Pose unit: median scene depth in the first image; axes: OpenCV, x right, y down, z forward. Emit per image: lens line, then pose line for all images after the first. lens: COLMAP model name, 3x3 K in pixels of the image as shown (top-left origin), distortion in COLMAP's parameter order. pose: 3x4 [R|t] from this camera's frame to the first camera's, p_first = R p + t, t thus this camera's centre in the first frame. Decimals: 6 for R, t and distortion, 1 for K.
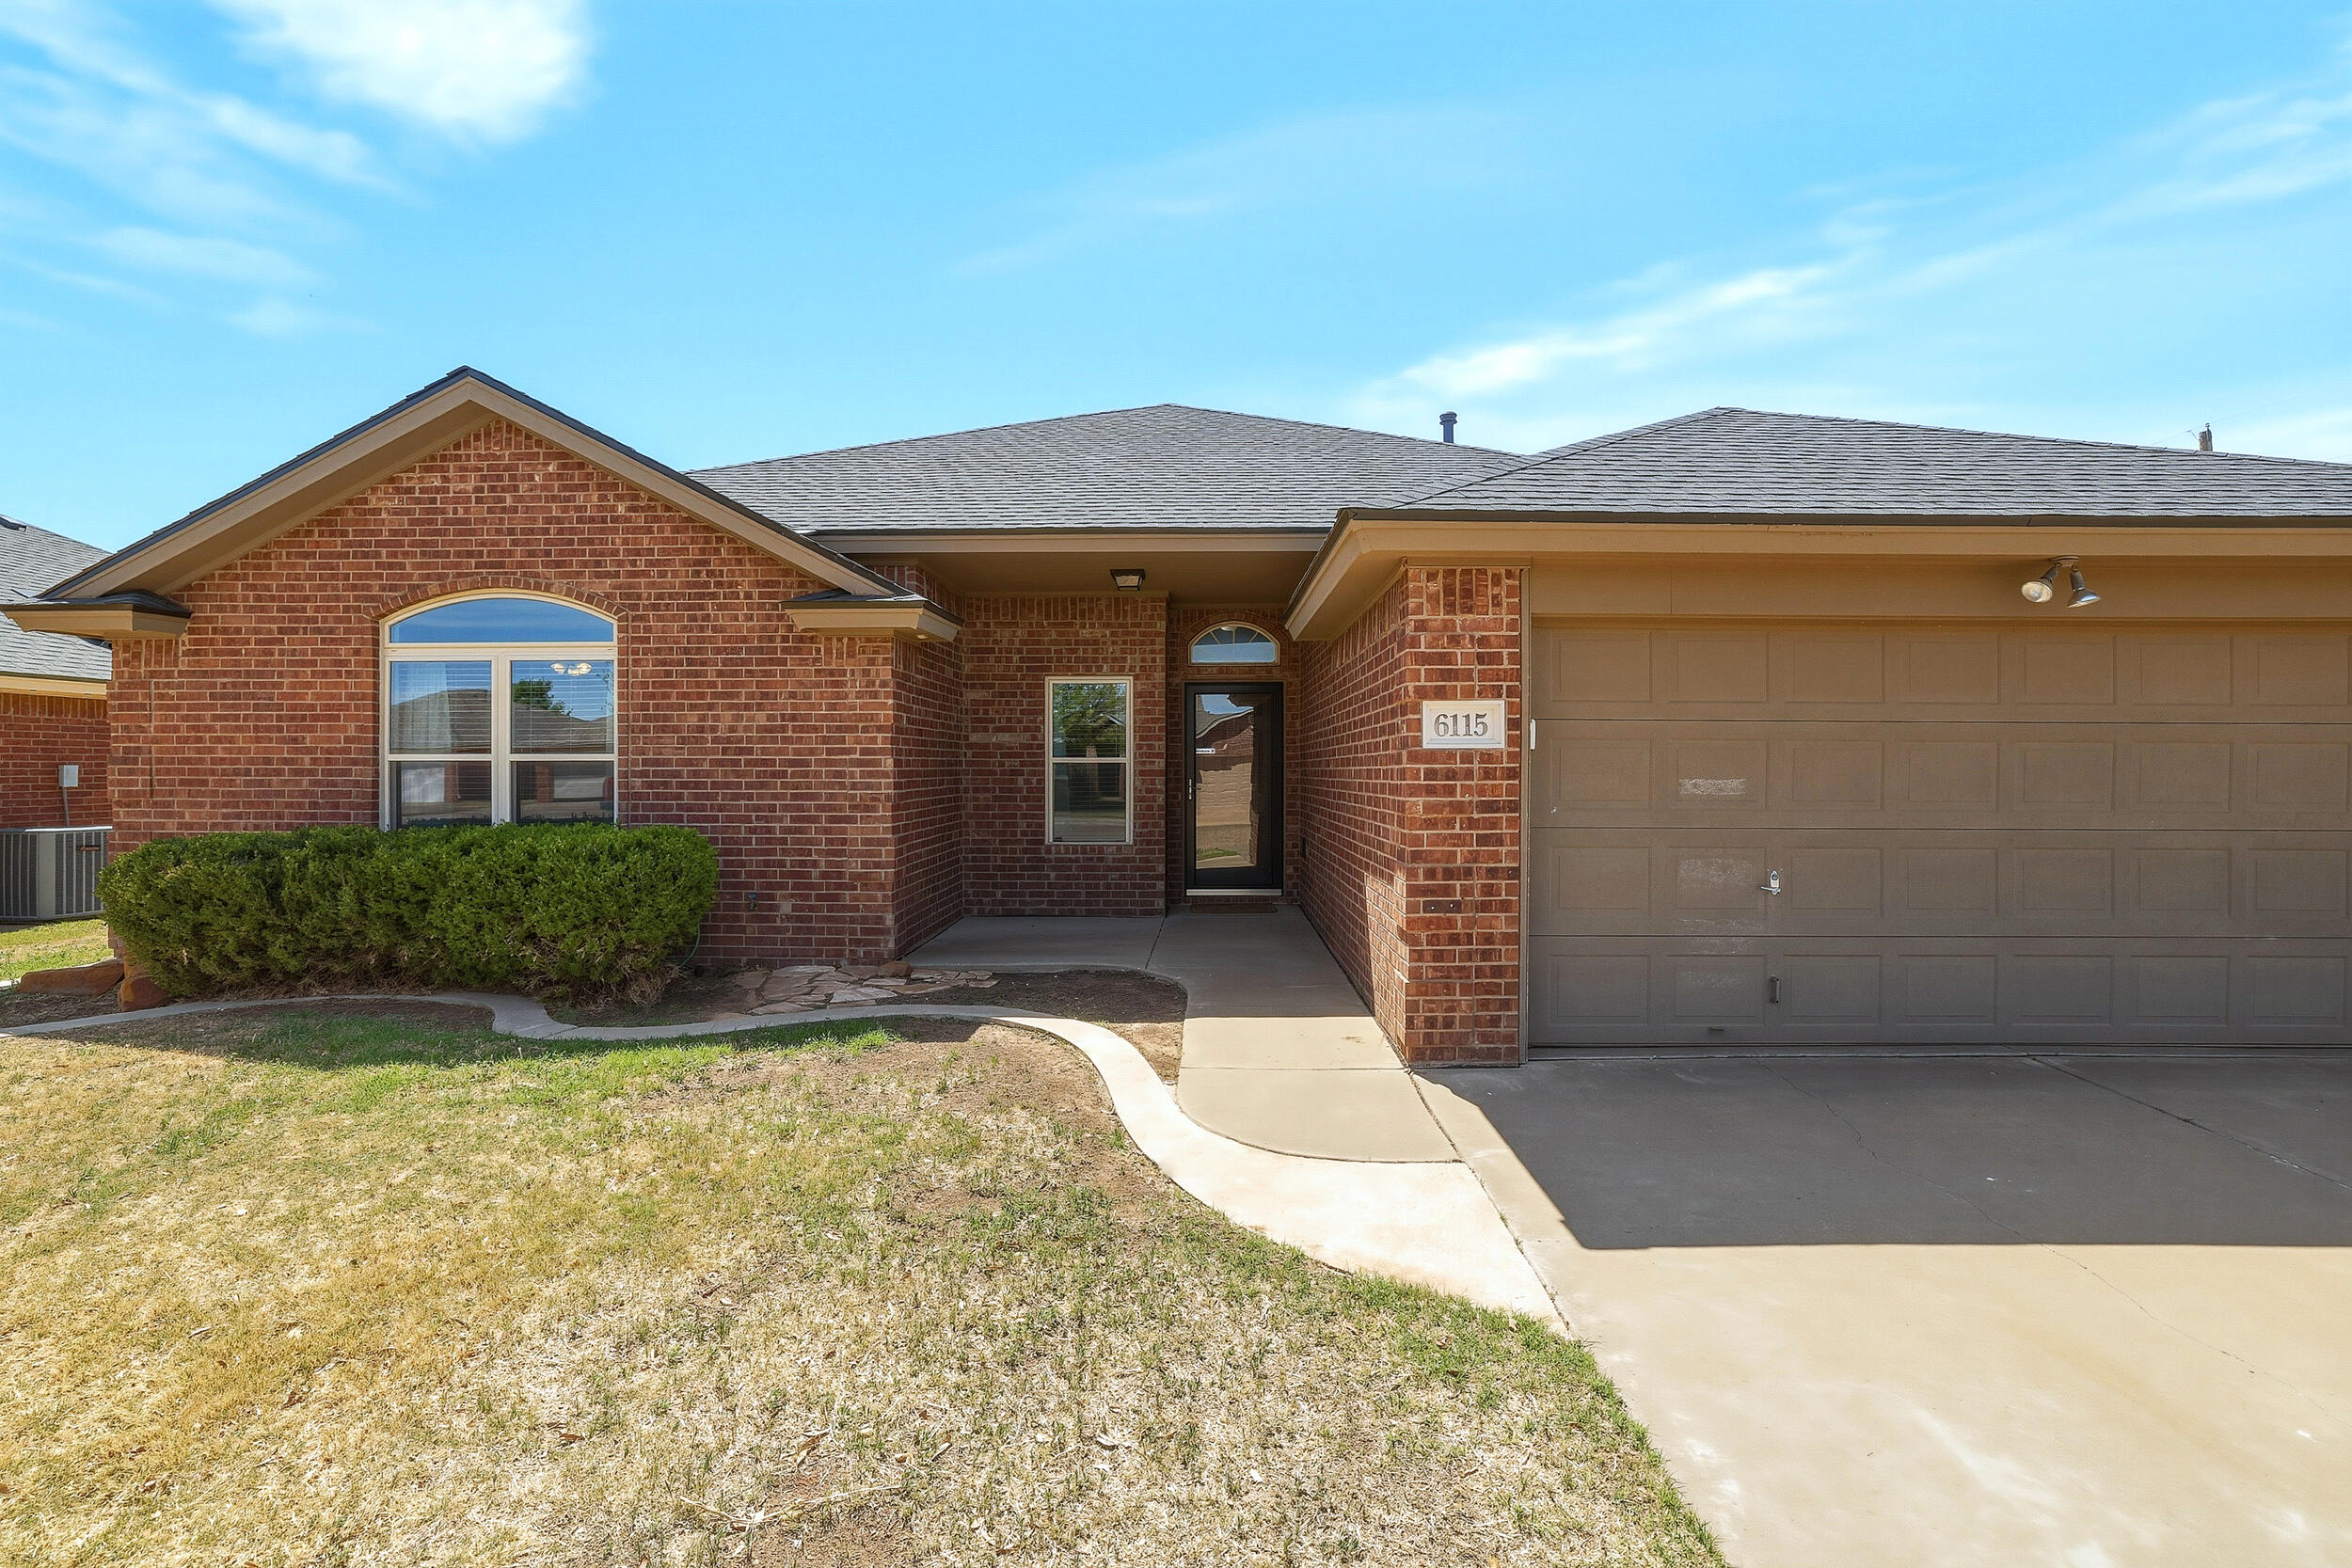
lens RADIAL K [[1106.3, 0, 1185.6], [0, 1106.3, 784.0], [0, 0, 1]] dist [-0.025918, -0.000273]
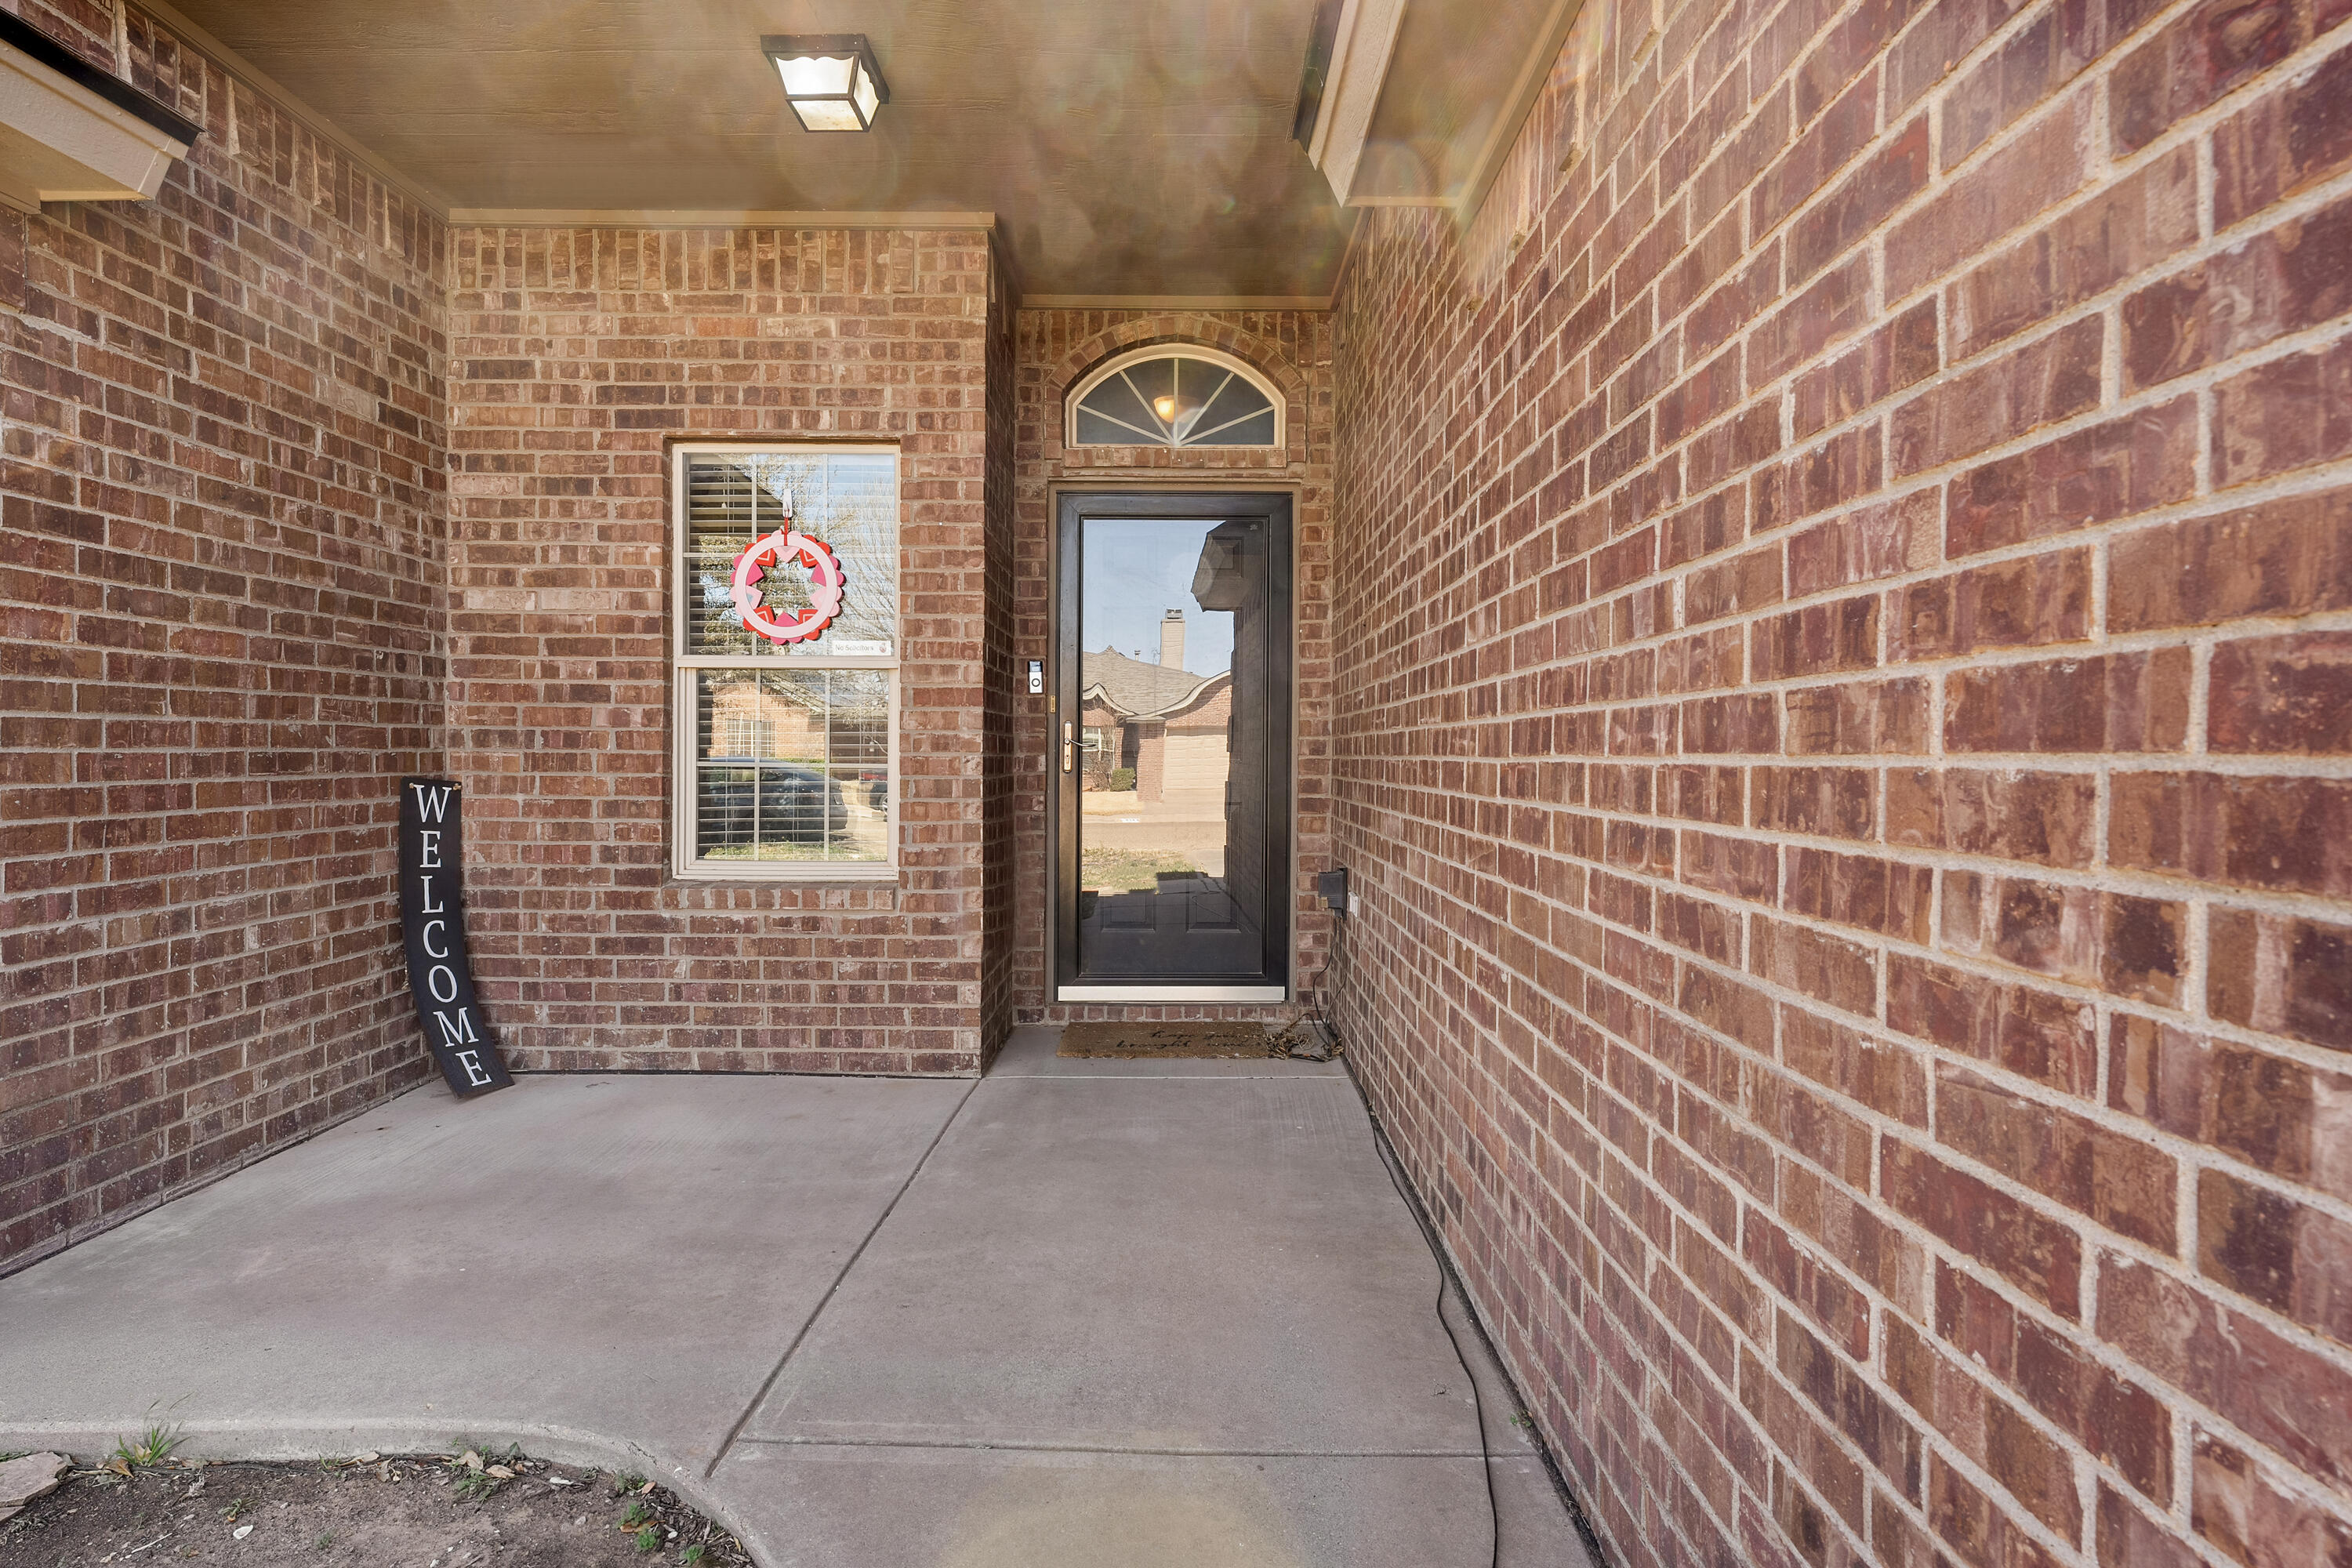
lens RADIAL K [[1197.9, 0, 1183.6], [0, 1197.9, 781.2], [0, 0, 1]] dist [0.002824, 0.000087]
pose [[0.999914, 0.007085, 0.011012, 0.045998], [-0.007144, 0.999960, 0.005335, 0.016137], [-0.010974, -0.005414, 0.999925, 0.587720]]
